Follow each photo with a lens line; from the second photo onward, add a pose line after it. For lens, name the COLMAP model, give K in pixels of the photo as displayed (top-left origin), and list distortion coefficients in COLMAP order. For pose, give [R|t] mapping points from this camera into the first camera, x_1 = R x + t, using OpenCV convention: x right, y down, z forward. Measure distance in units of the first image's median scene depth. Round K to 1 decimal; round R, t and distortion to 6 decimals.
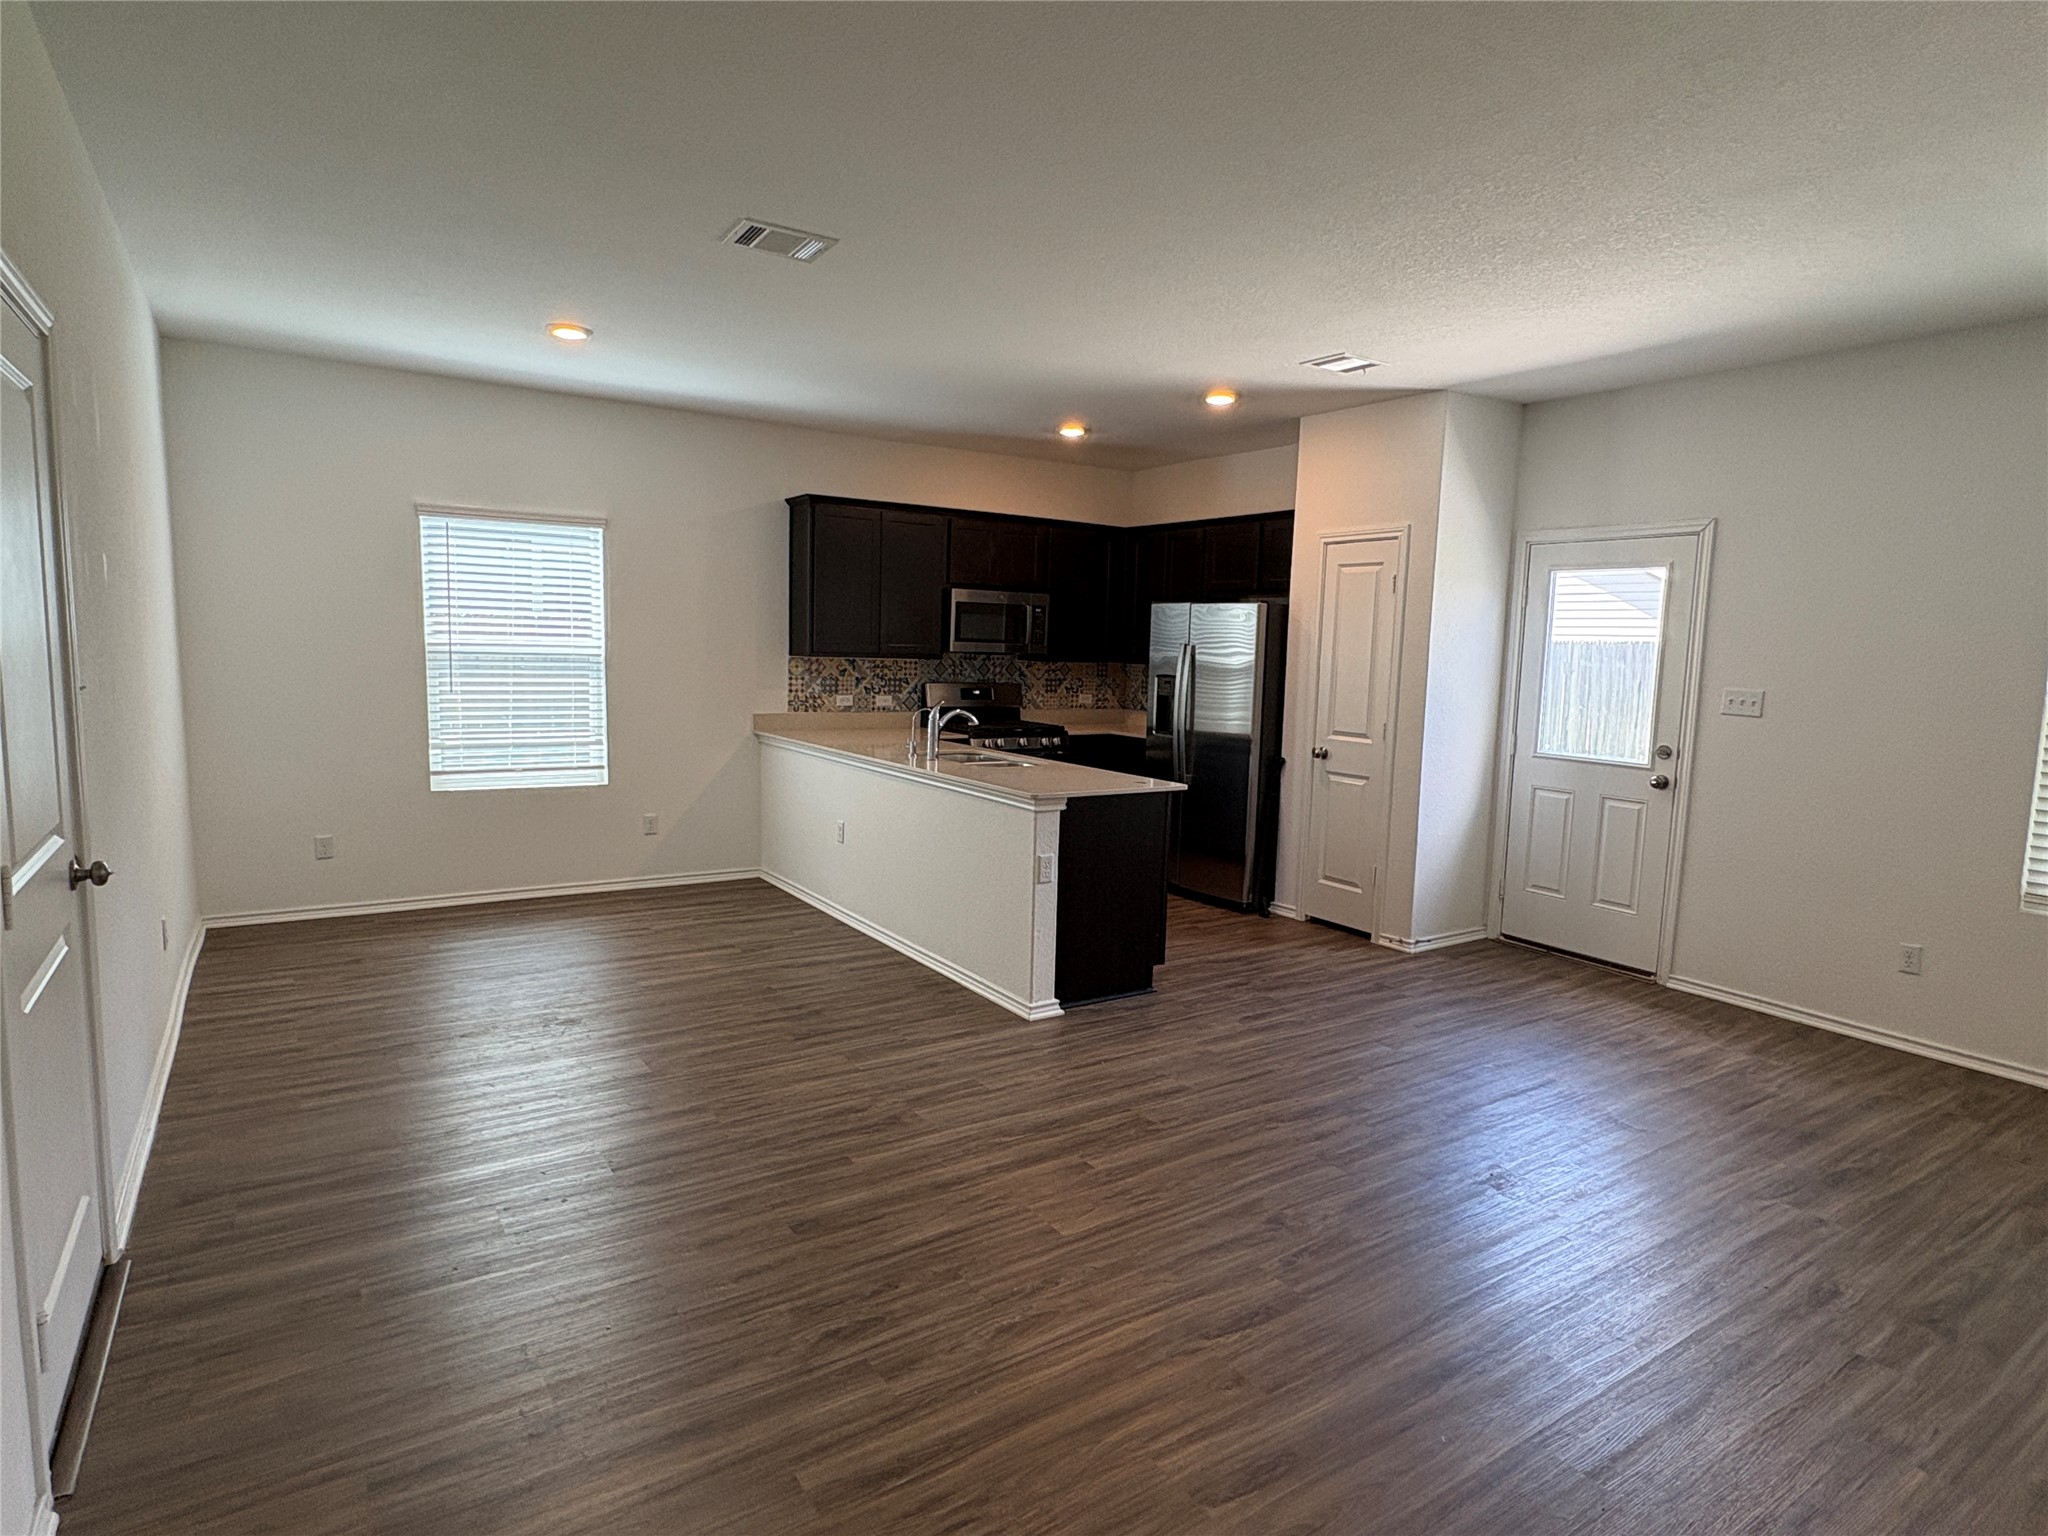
lens RADIAL K [[1114.7, 0, 1024.0], [0, 1114.7, 768.0], [0, 0, 1]] dist [0.000447, 0.000662]
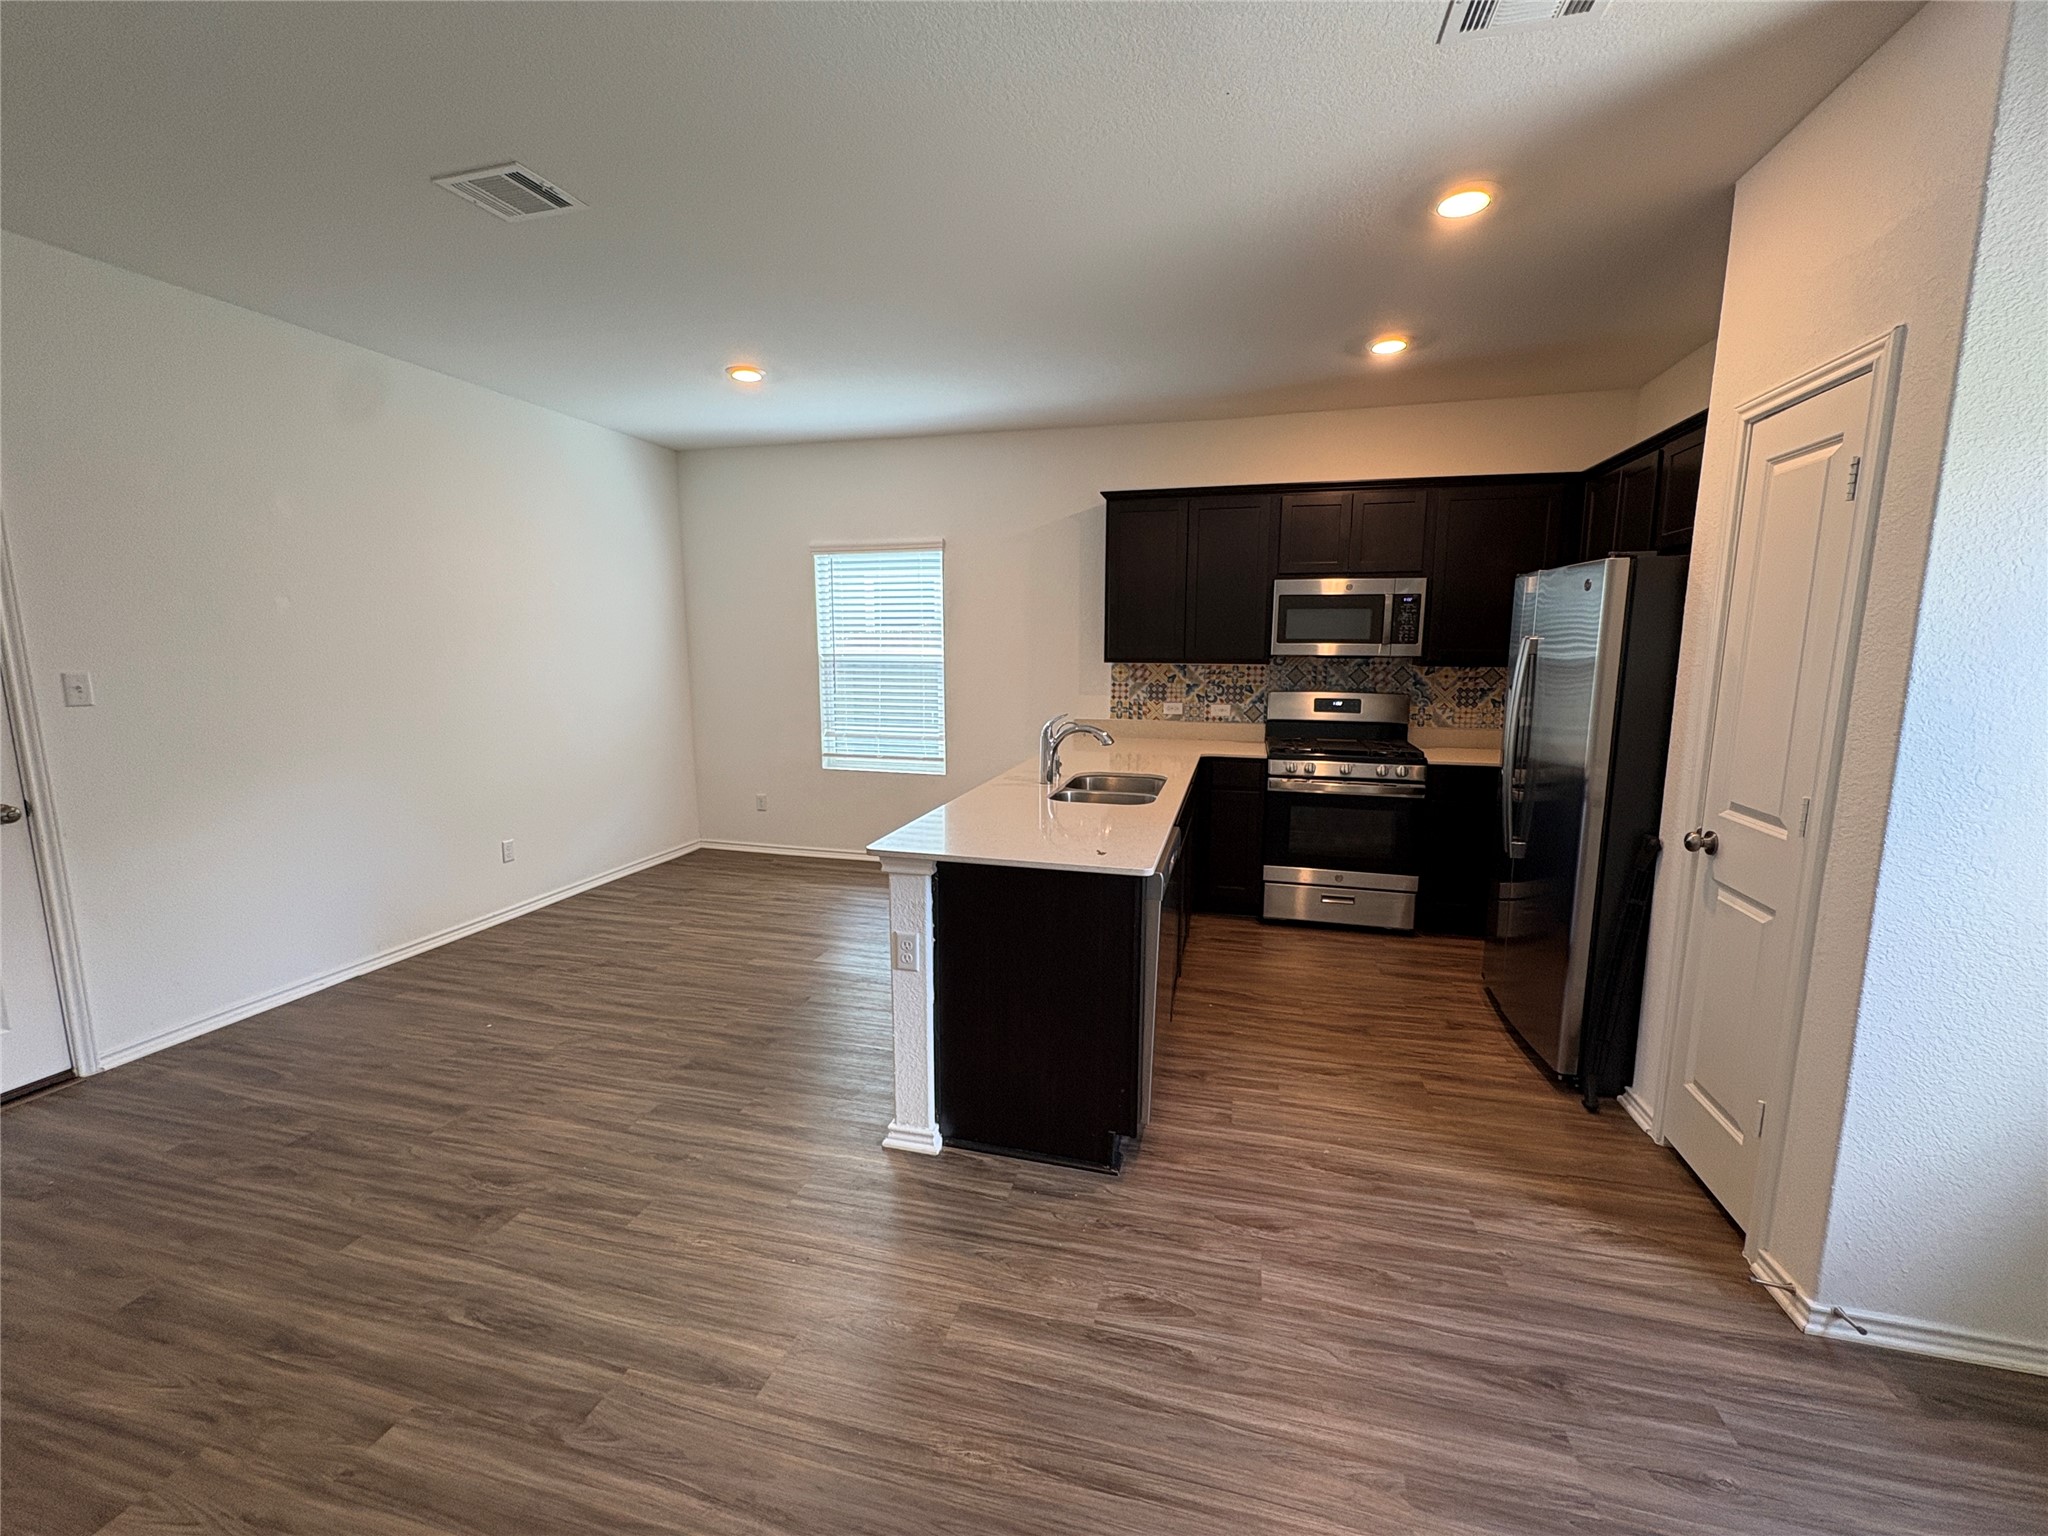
lens RADIAL K [[842.2, 0, 1024.0], [0, 842.2, 768.0], [0, 0, 1]] dist [0.001359, 0.000052]
pose [[0.661183, 0.084728, -0.745425, 0.396664], [-0.069488, 0.996247, 0.051602, -0.052194], [0.747000, 0.017680, 0.664589, 0.585608]]
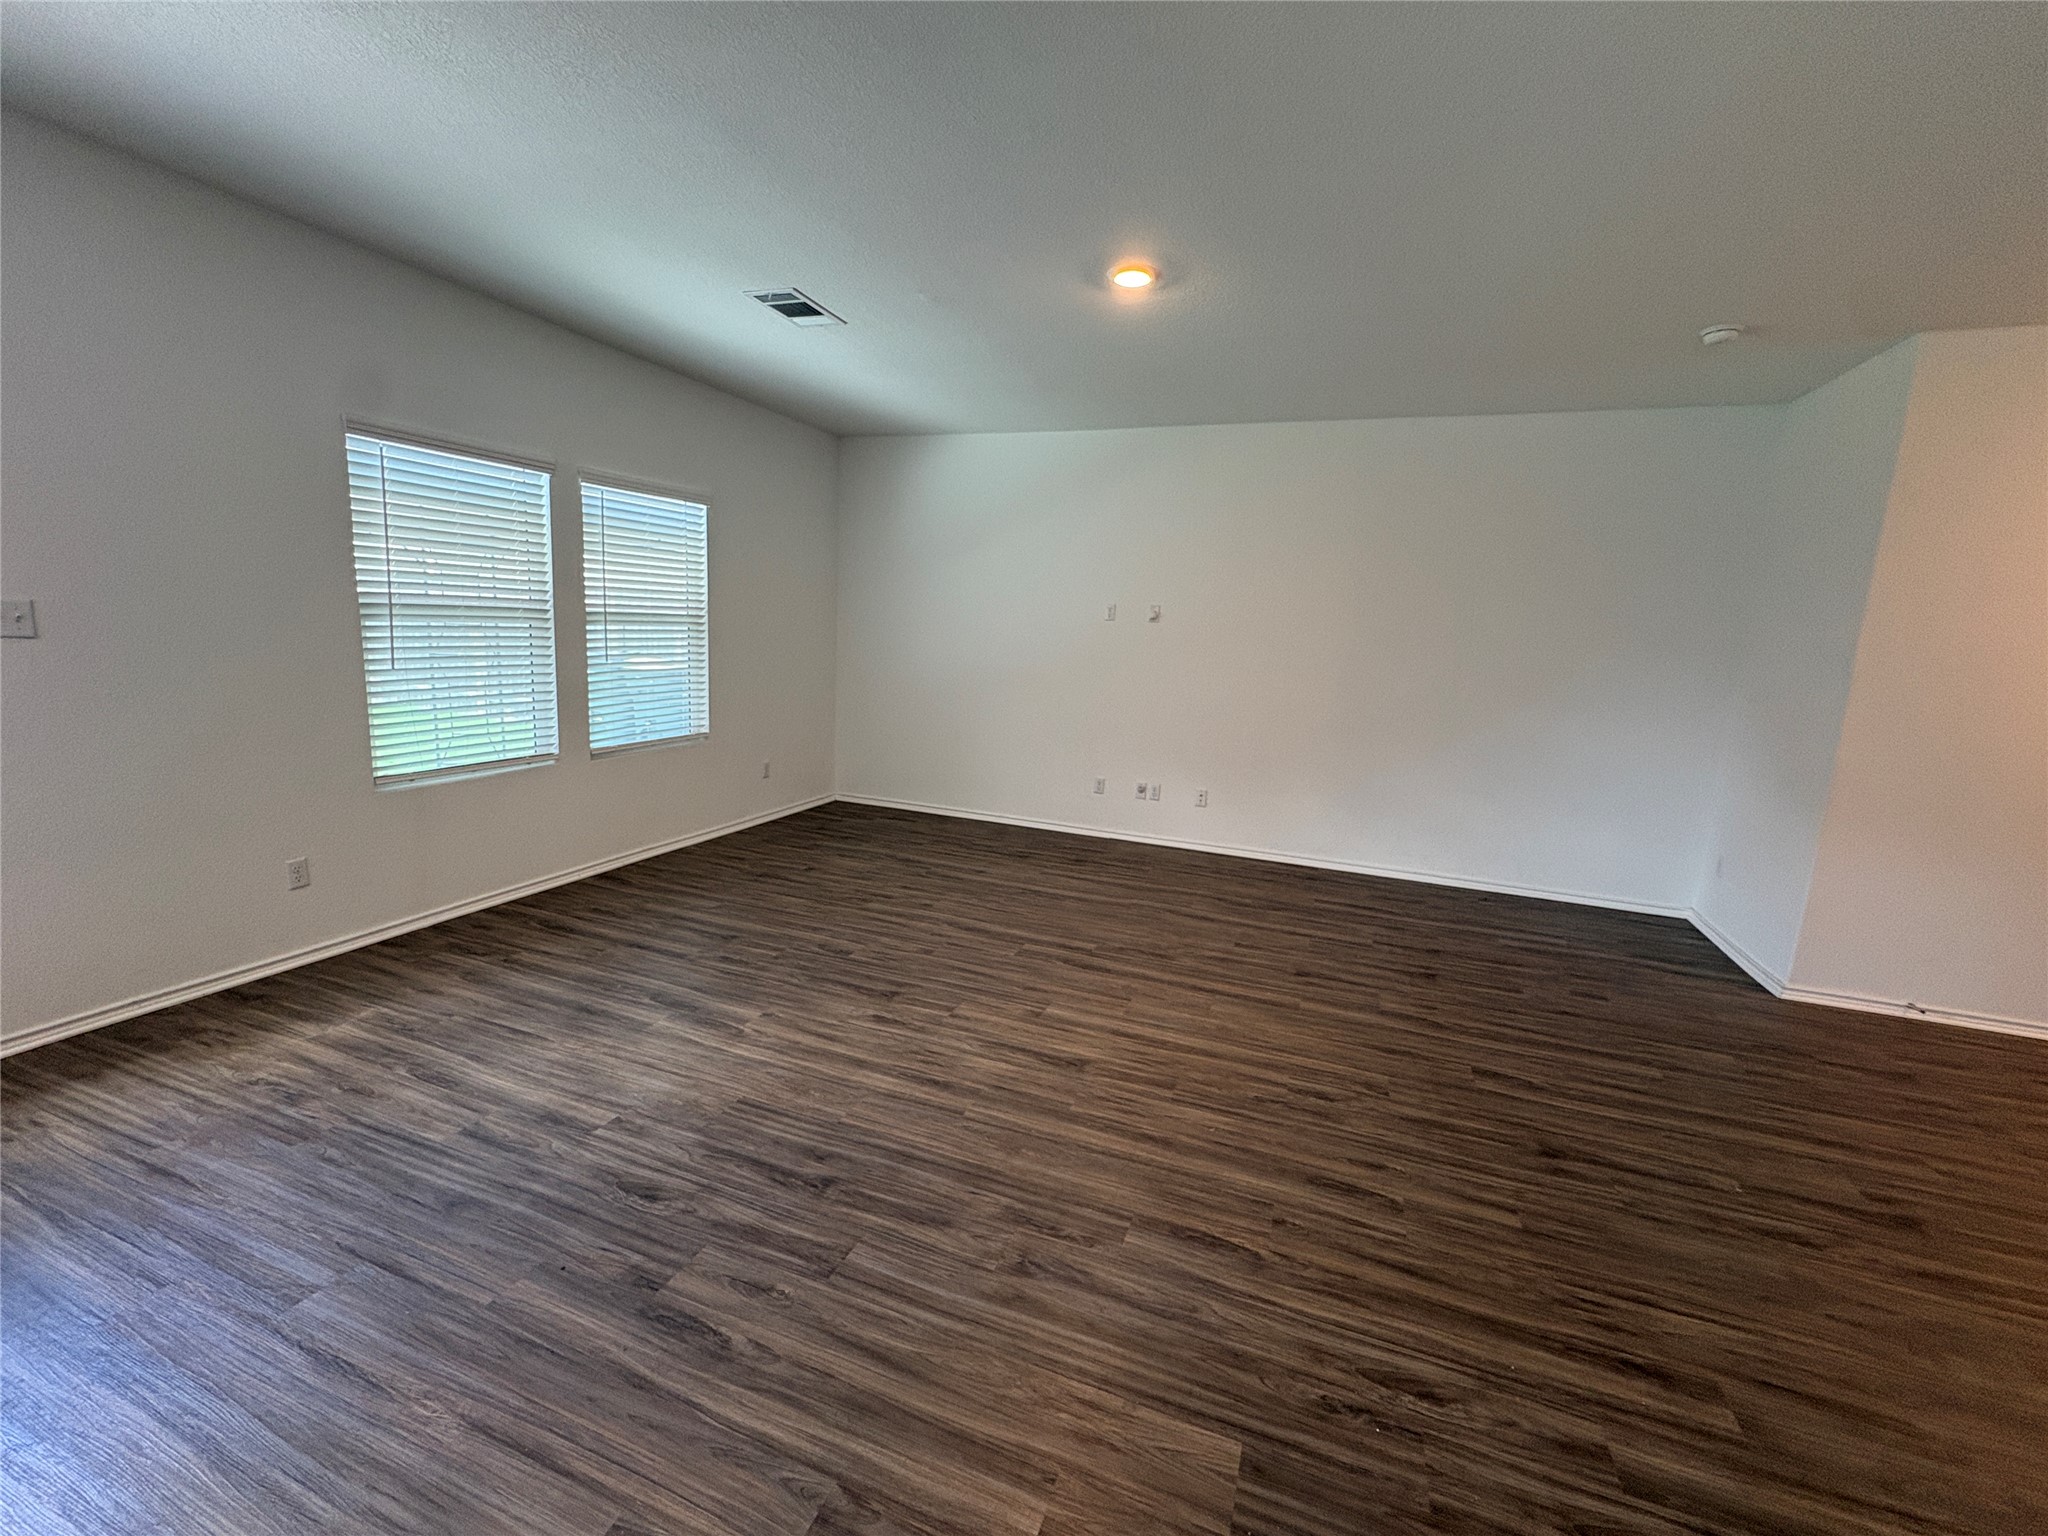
lens RADIAL K [[842.2, 0, 1024.0], [0, 842.2, 768.0], [0, 0, 1]] dist [0.001359, 0.000052]
pose [[-0.577175, -0.198739, 0.792068, -0.123624], [0.025203, 0.965137, 0.260529, -0.081129], [-0.816232, 0.170333, -0.552044, 0.728698]]
